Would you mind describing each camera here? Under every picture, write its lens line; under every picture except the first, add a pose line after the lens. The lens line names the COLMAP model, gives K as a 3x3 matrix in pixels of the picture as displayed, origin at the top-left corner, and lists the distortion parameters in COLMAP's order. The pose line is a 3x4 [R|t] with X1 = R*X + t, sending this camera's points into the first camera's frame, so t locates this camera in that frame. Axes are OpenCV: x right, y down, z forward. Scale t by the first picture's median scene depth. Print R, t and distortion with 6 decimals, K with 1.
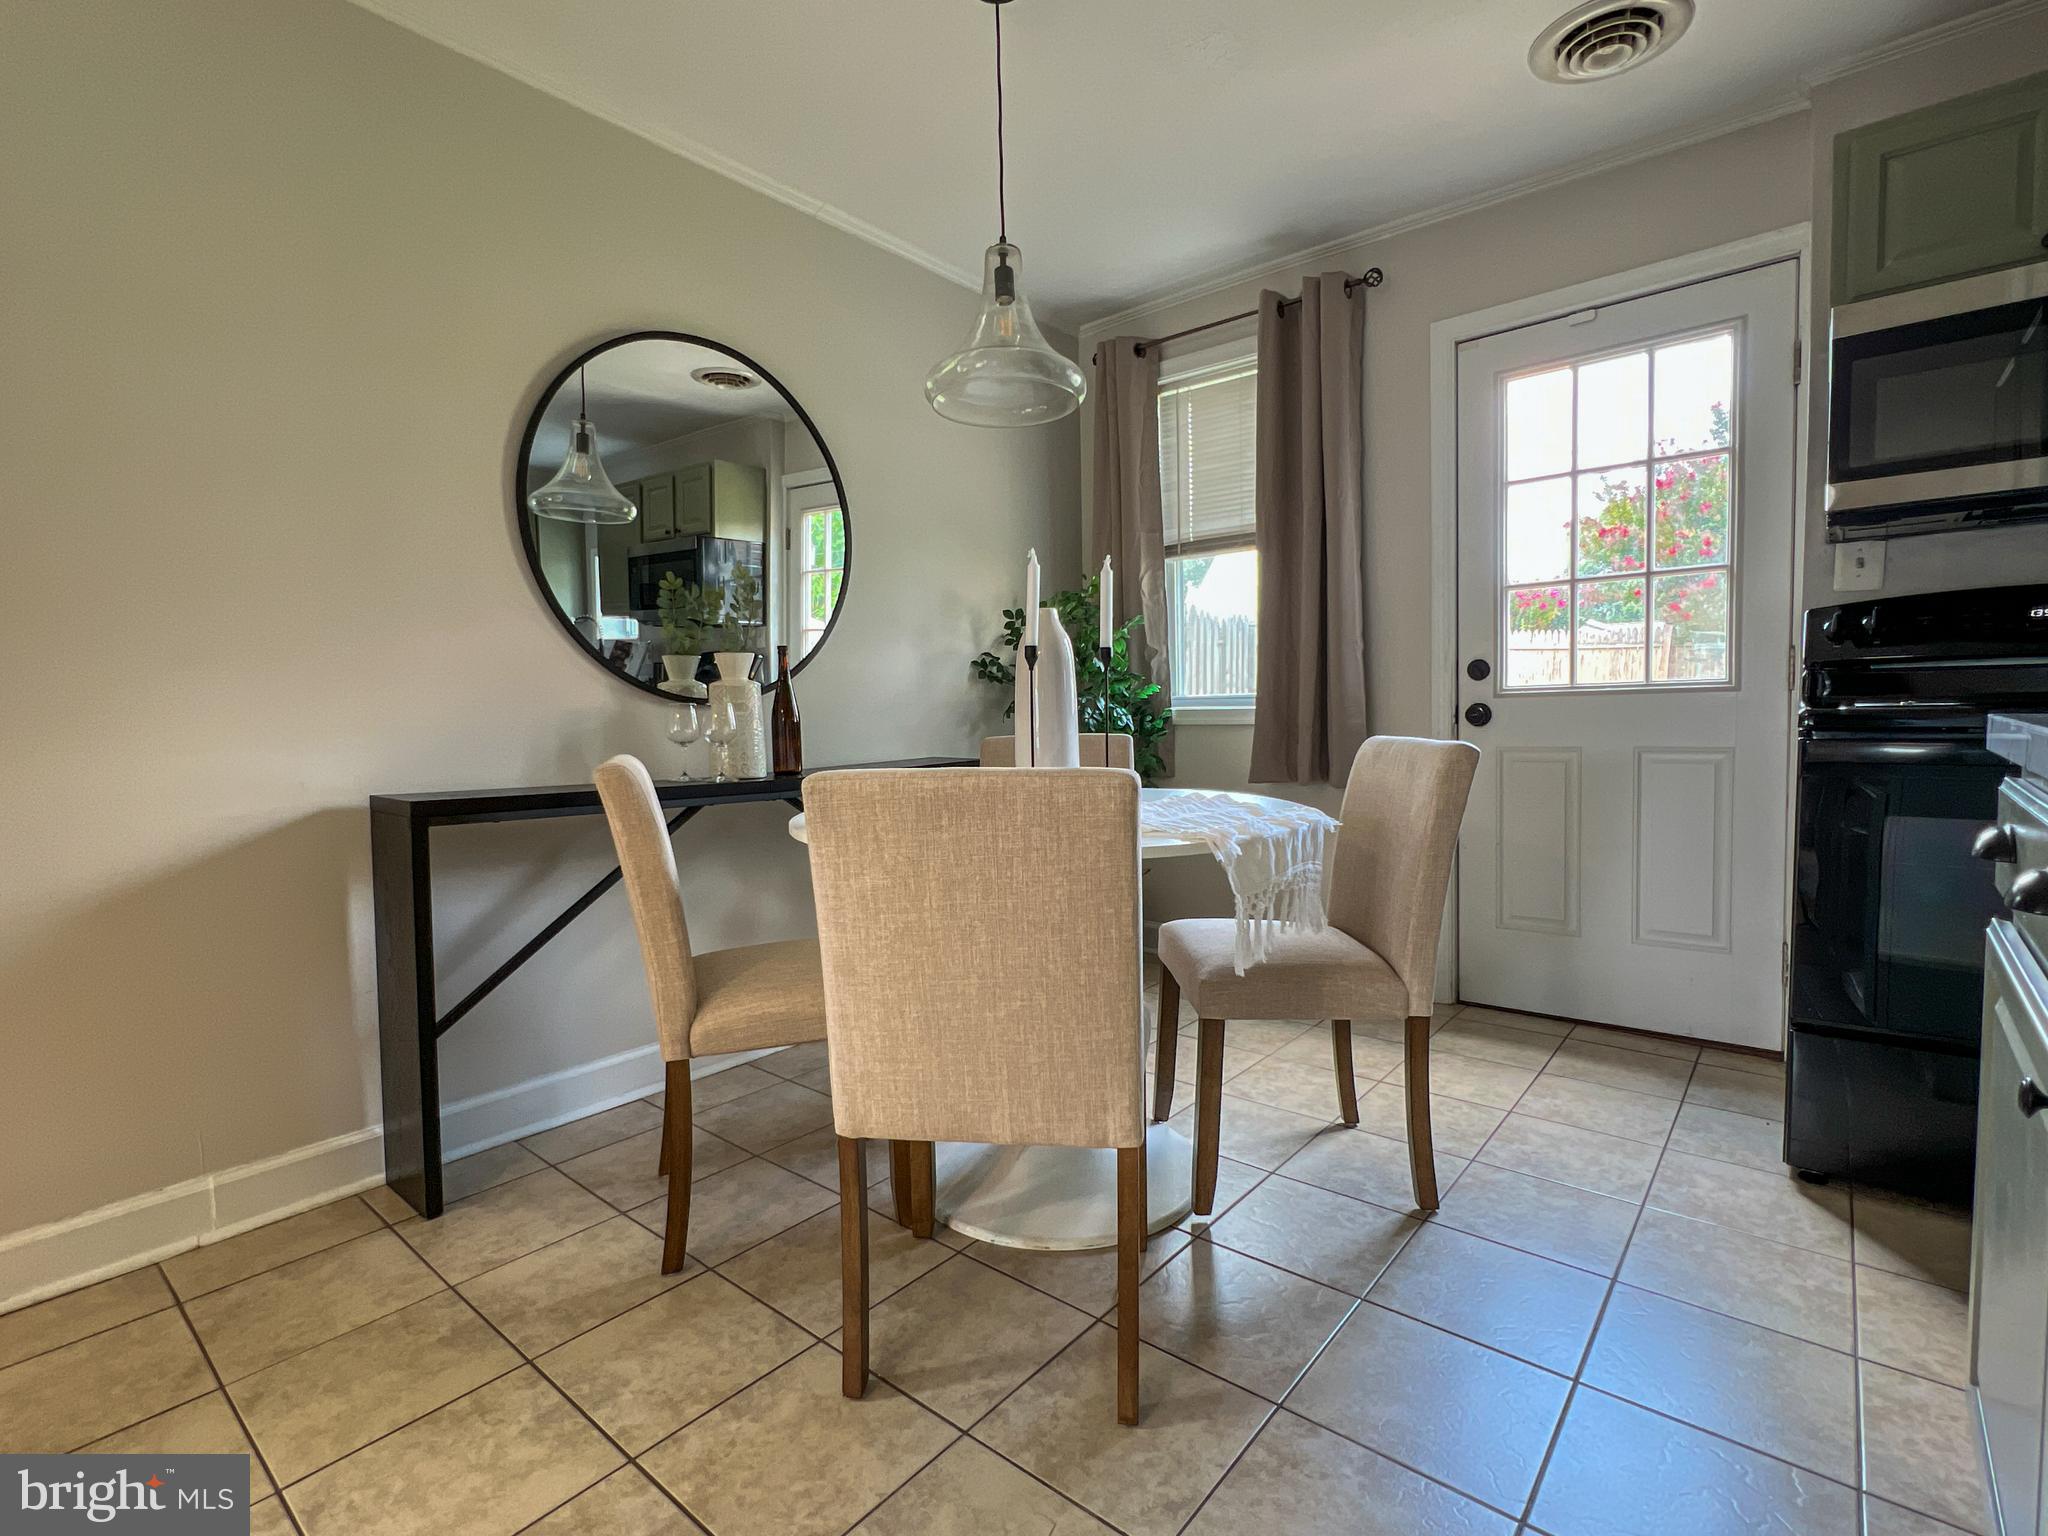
lens RADIAL K [[970.0, 0, 1030.6], [0, 970.0, 773.5], [0, 0, 1]] dist [-0.002749, 0.000104]
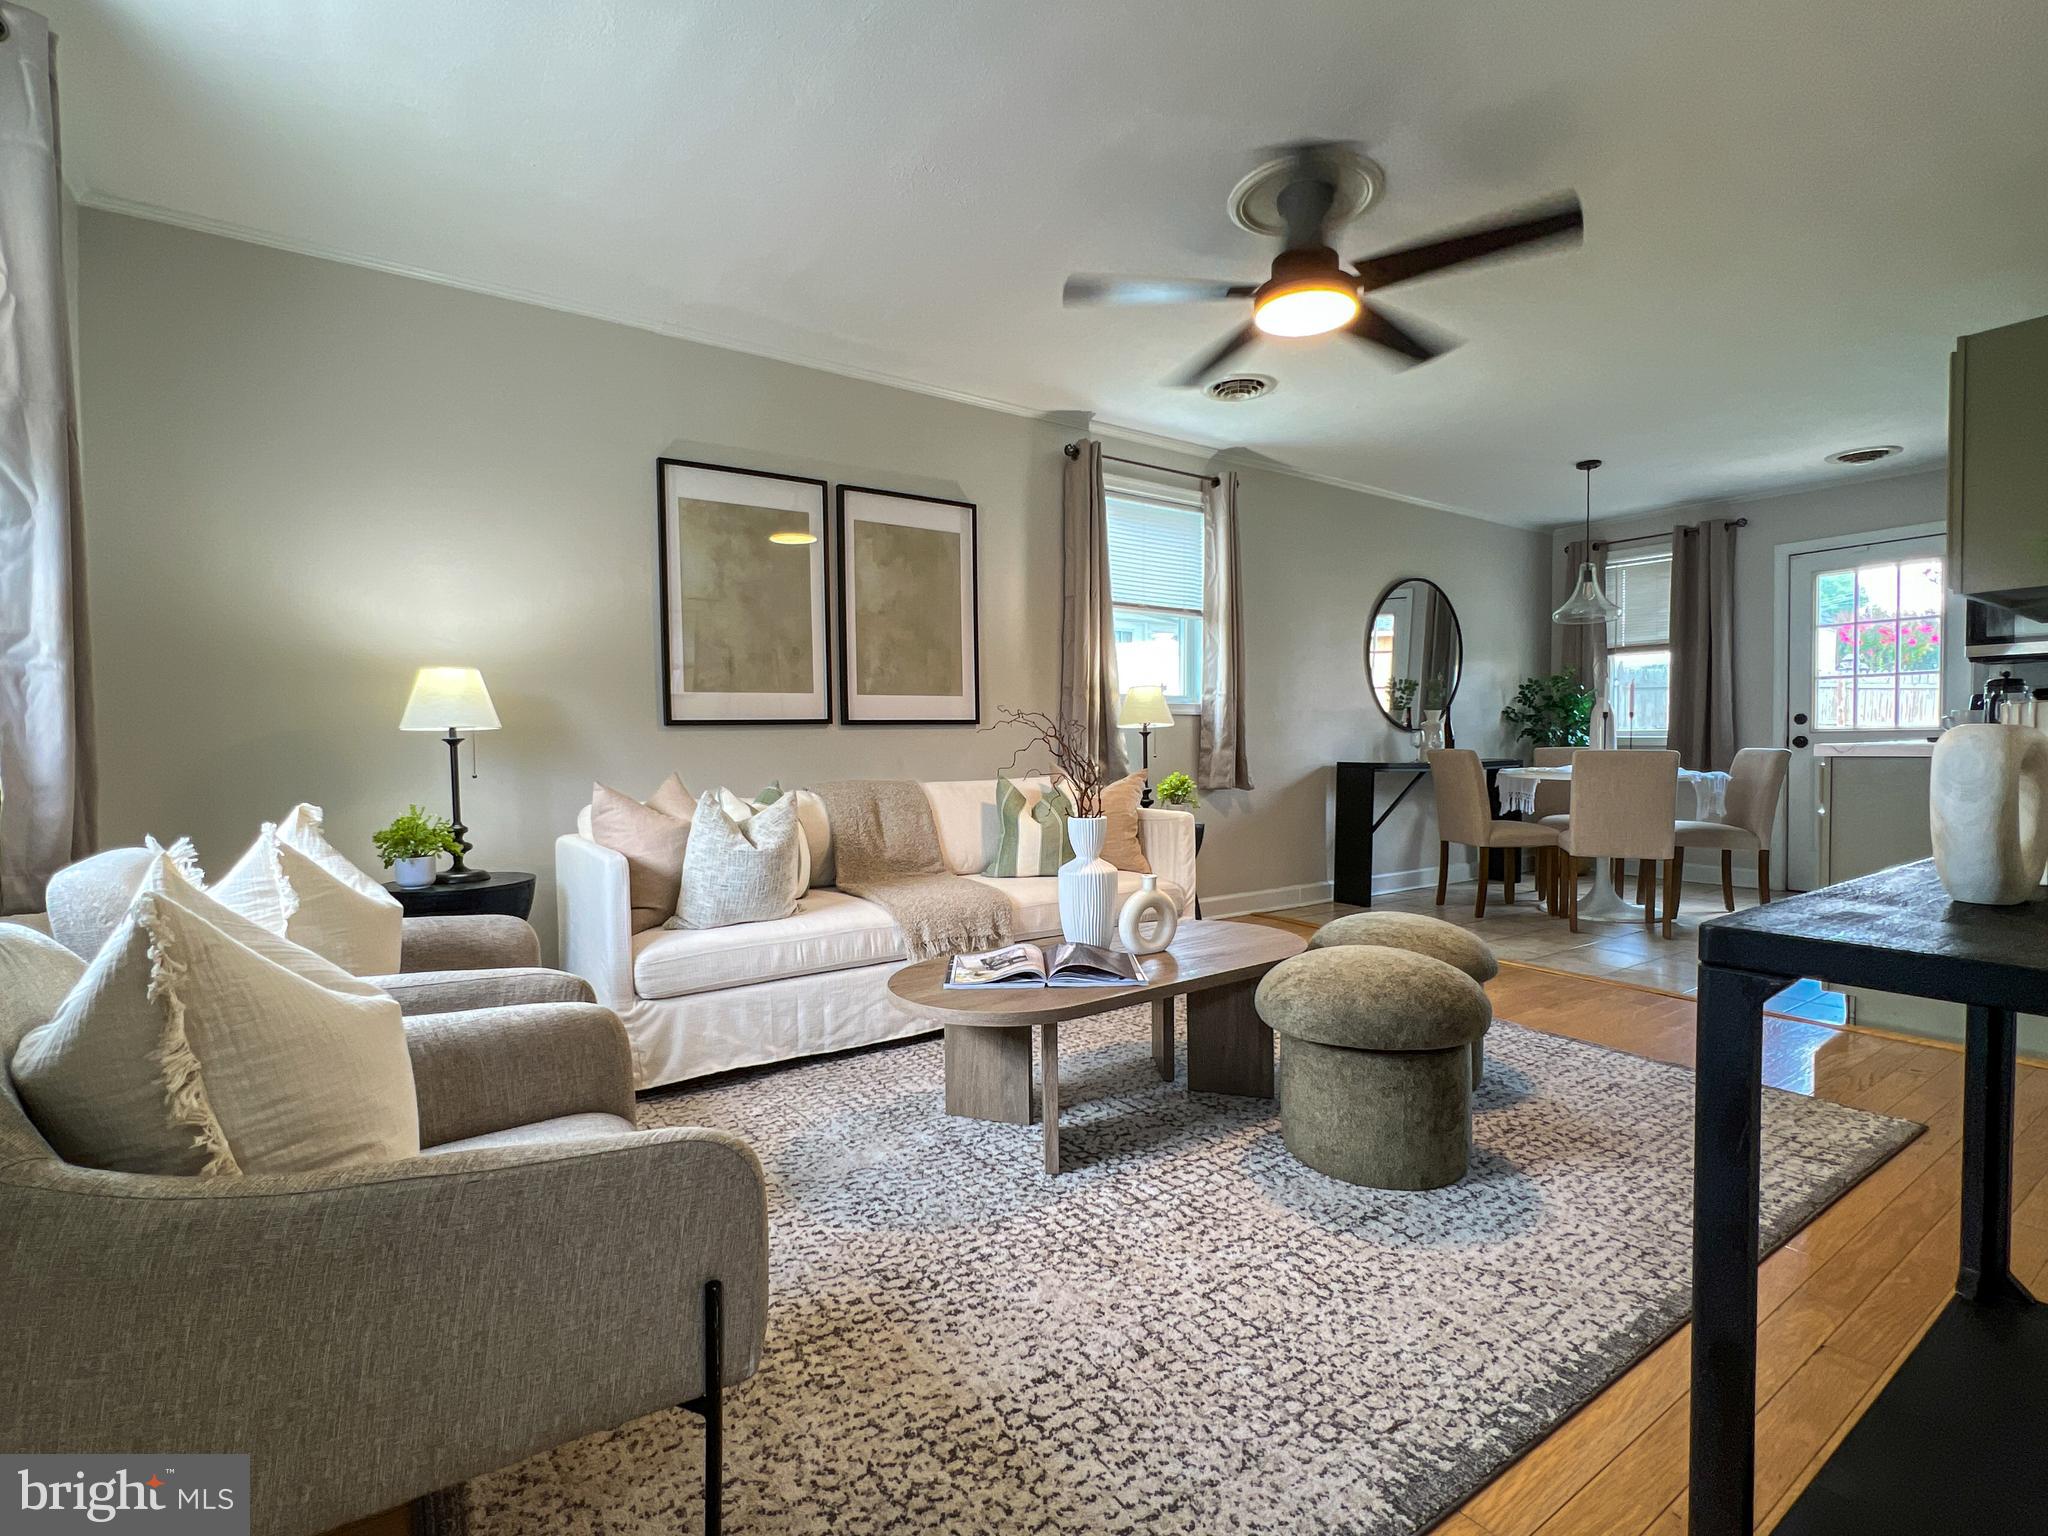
lens RADIAL K [[970.0, 0, 1030.6], [0, 970.0, 773.5], [0, 0, 1]] dist [-0.002749, 0.000104]
pose [[0.964570, 0.024053, -0.262728, -0.520954], [-0.031737, 0.999182, -0.025042, 0.101616], [0.261911, 0.032493, 0.964545, -1.286114]]
